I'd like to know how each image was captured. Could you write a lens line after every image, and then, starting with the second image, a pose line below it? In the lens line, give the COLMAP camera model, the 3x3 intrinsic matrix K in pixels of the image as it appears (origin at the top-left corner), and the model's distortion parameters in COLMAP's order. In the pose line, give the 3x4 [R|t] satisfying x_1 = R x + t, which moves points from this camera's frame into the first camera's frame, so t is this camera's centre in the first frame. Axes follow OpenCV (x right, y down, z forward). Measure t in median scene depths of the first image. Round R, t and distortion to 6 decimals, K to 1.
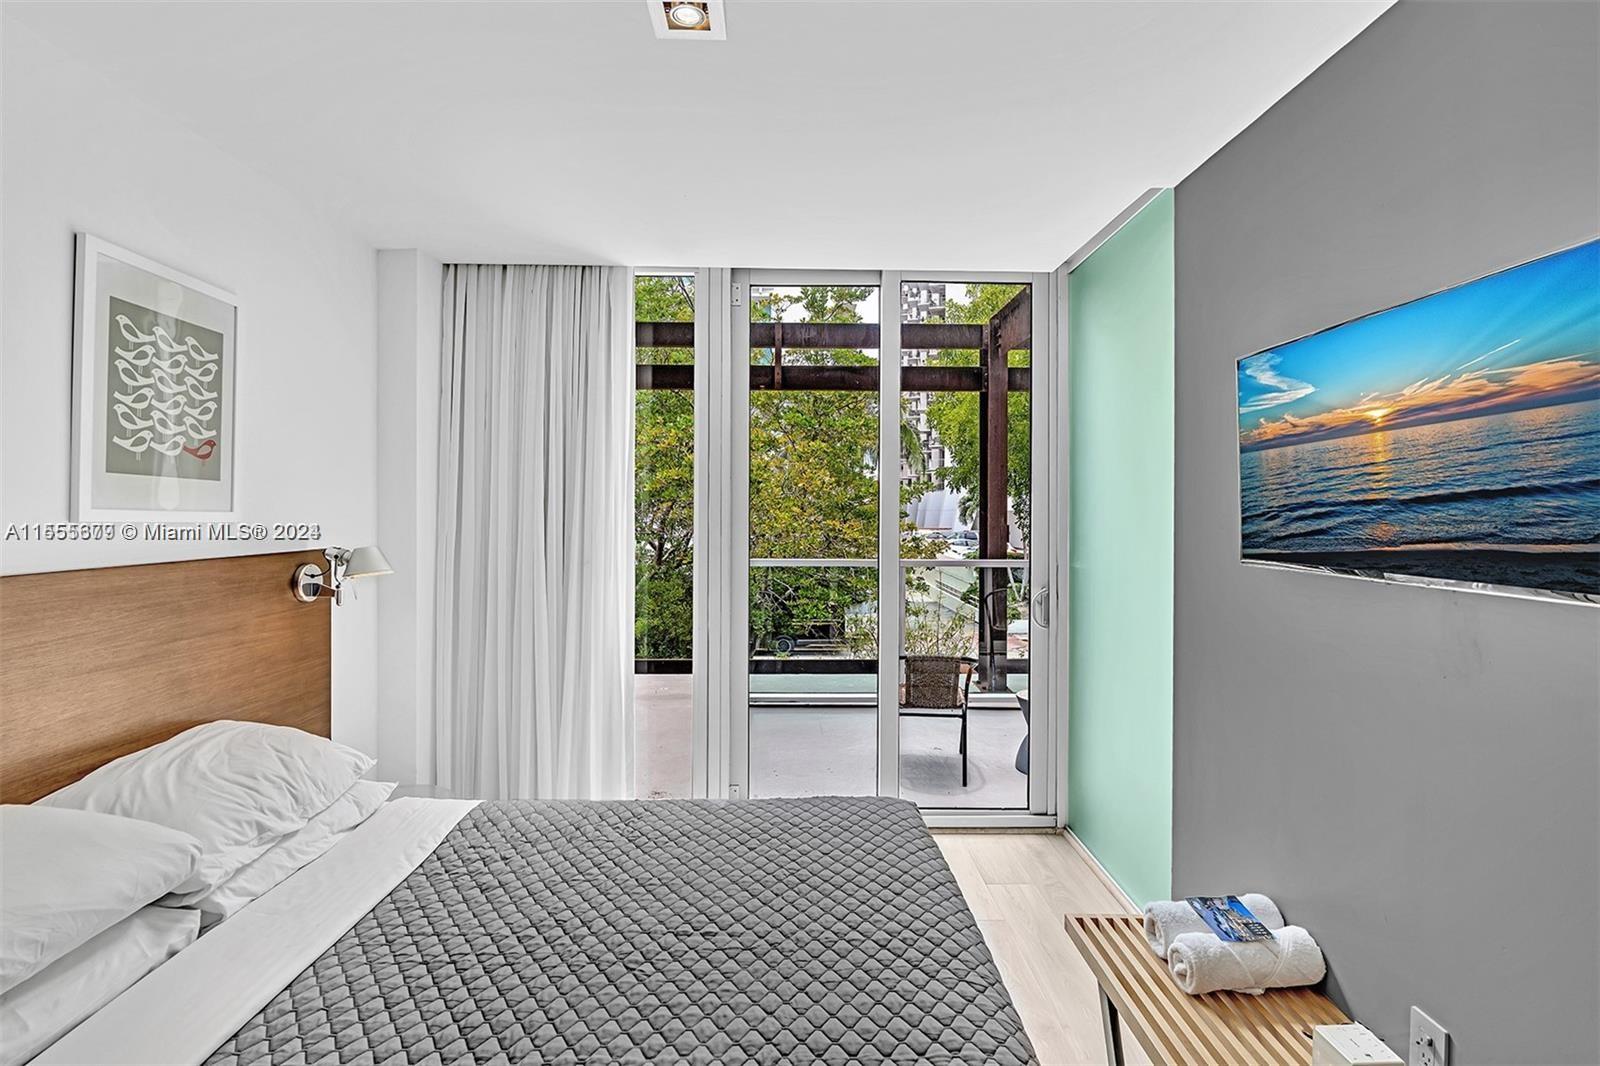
lens RADIAL K [[771.9, 0, 835.0], [0, 771.9, 524.1], [0, 0, 1]] dist [0.000974, 0.000707]
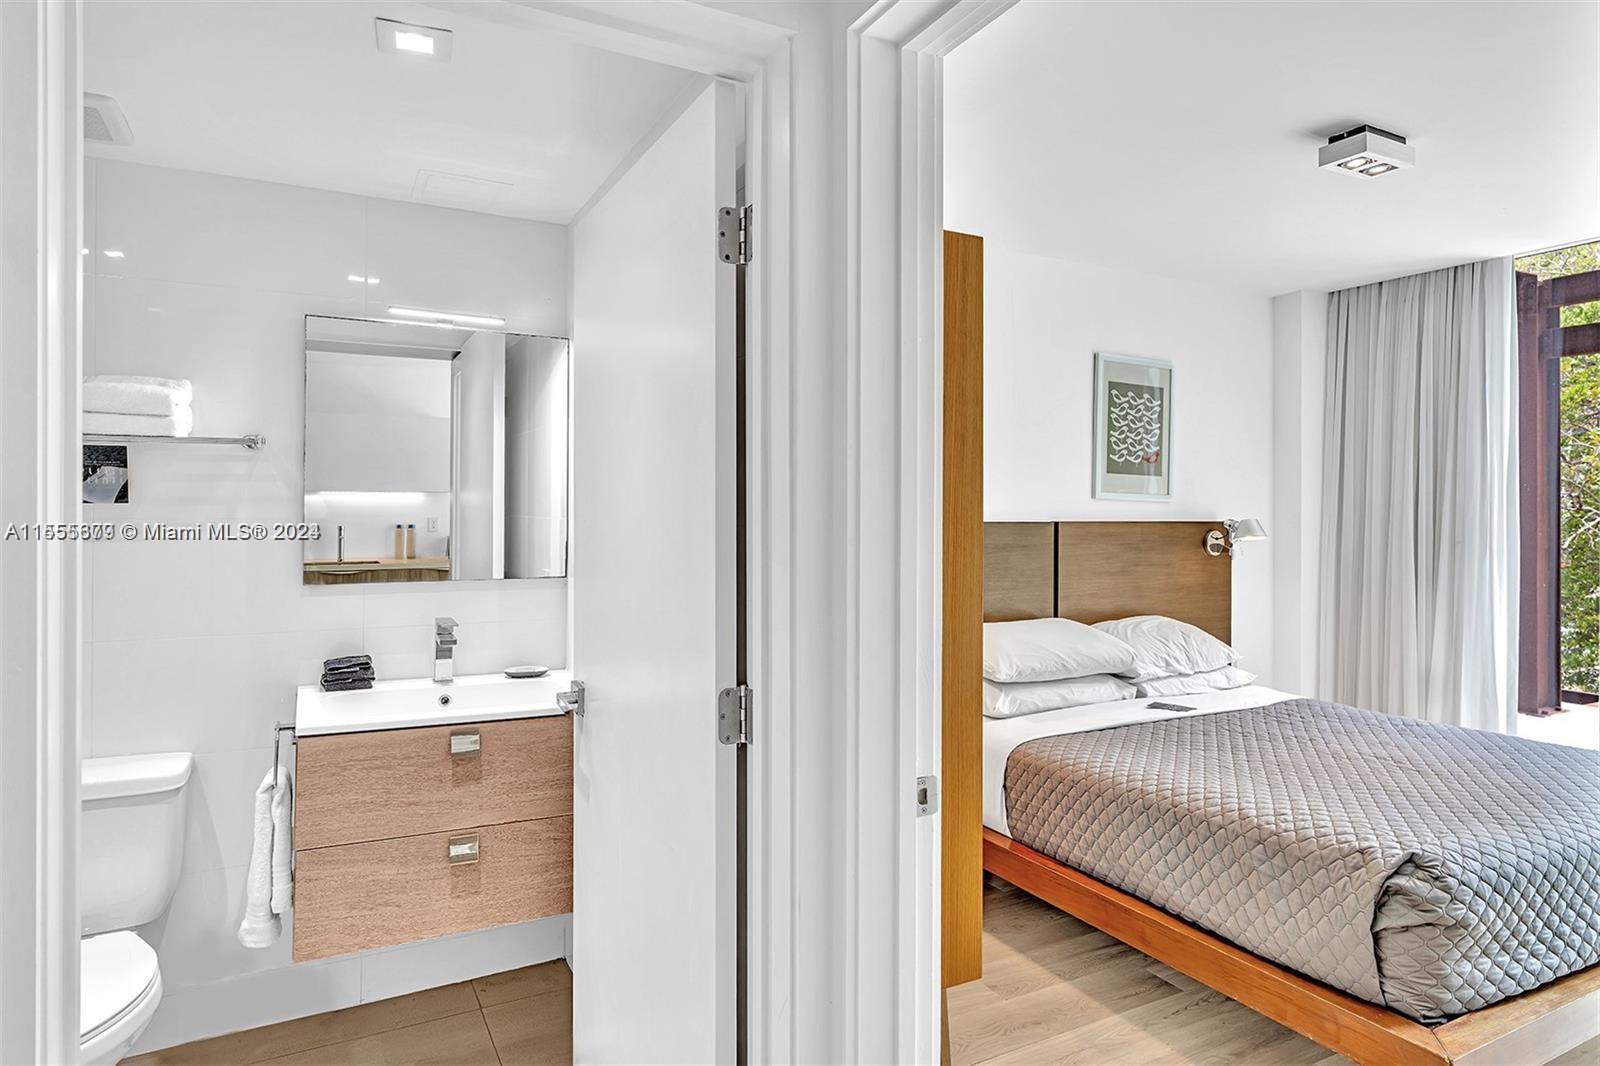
lens RADIAL K [[936.7, 0, 788.0], [0, 936.7, 485.7], [0, 0, 1]] dist [0.022398, -0.027769]
pose [[0.439380, -0.029395, -0.897820, 0.710881], [-0.016587, 0.999029, -0.040827, 0.064132], [0.898148, 0.032831, 0.438465, -0.649044]]
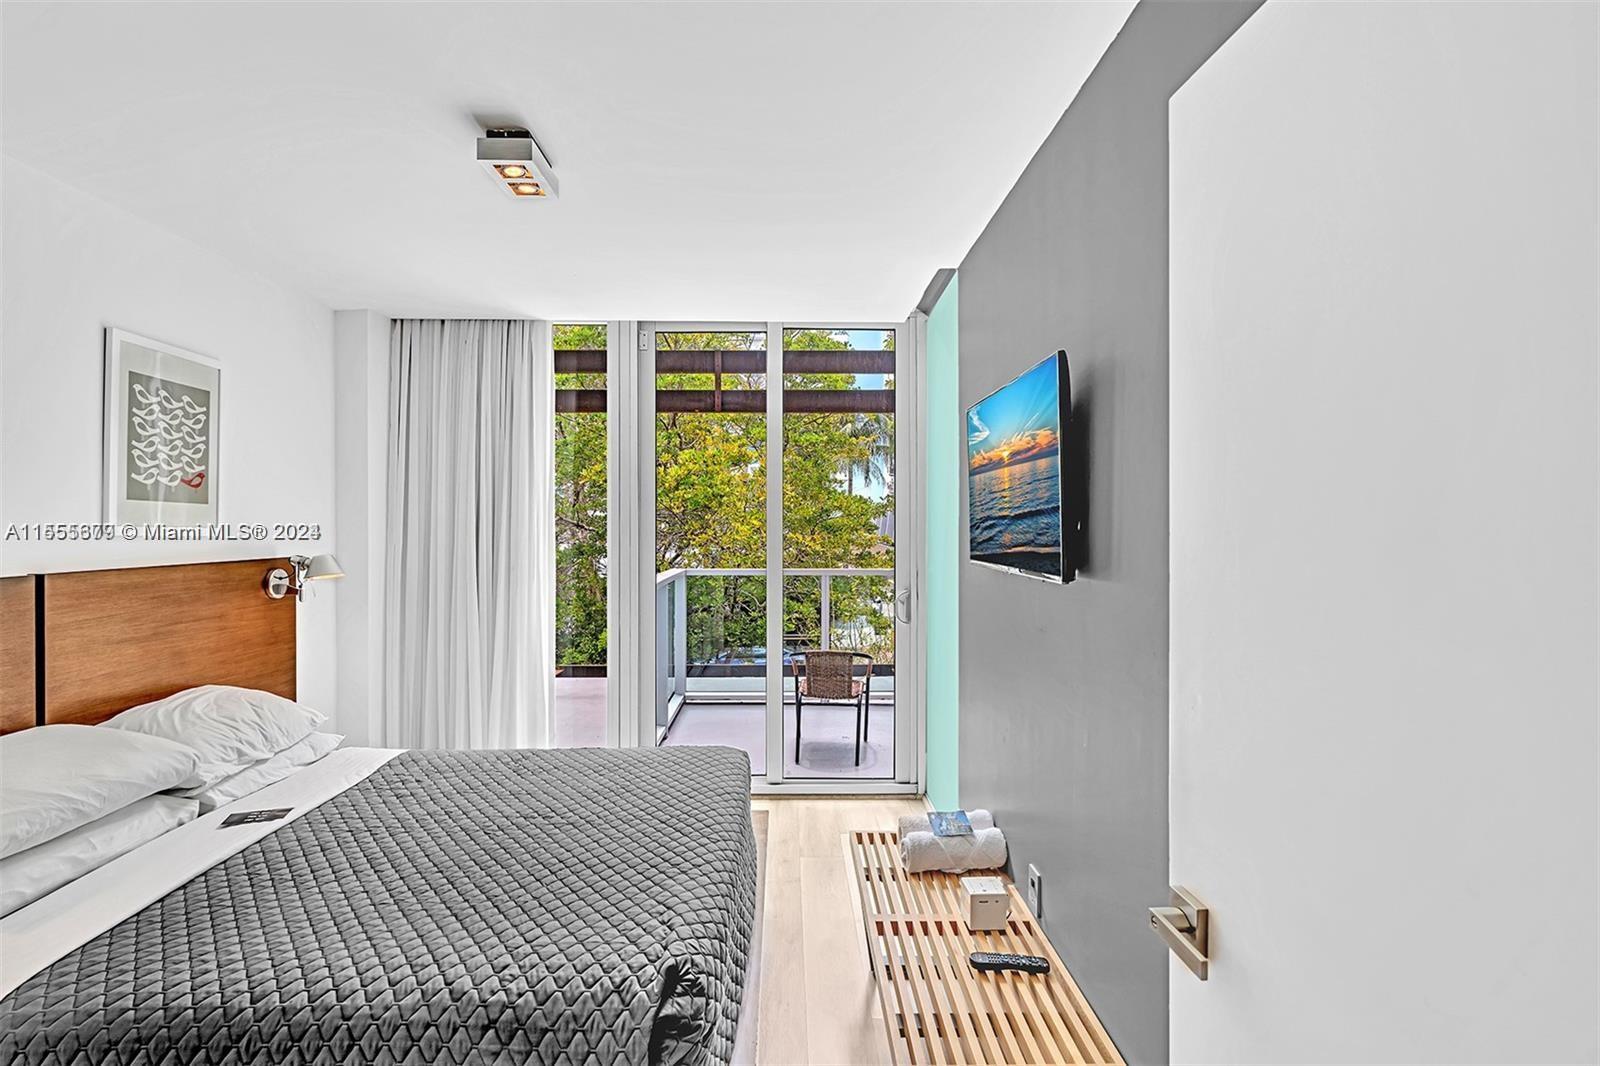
lens RADIAL K [[792.7, 0, 821.7], [0, 792.7, 536.7], [0, 0, 1]] dist [0.000837, 0.001859]
pose [[0.999960, -0.005520, -0.007076, 0.265079], [0.005507, 0.999983, -0.001924, 0.007237], [0.007086, 0.001885, 0.999973, -0.354027]]
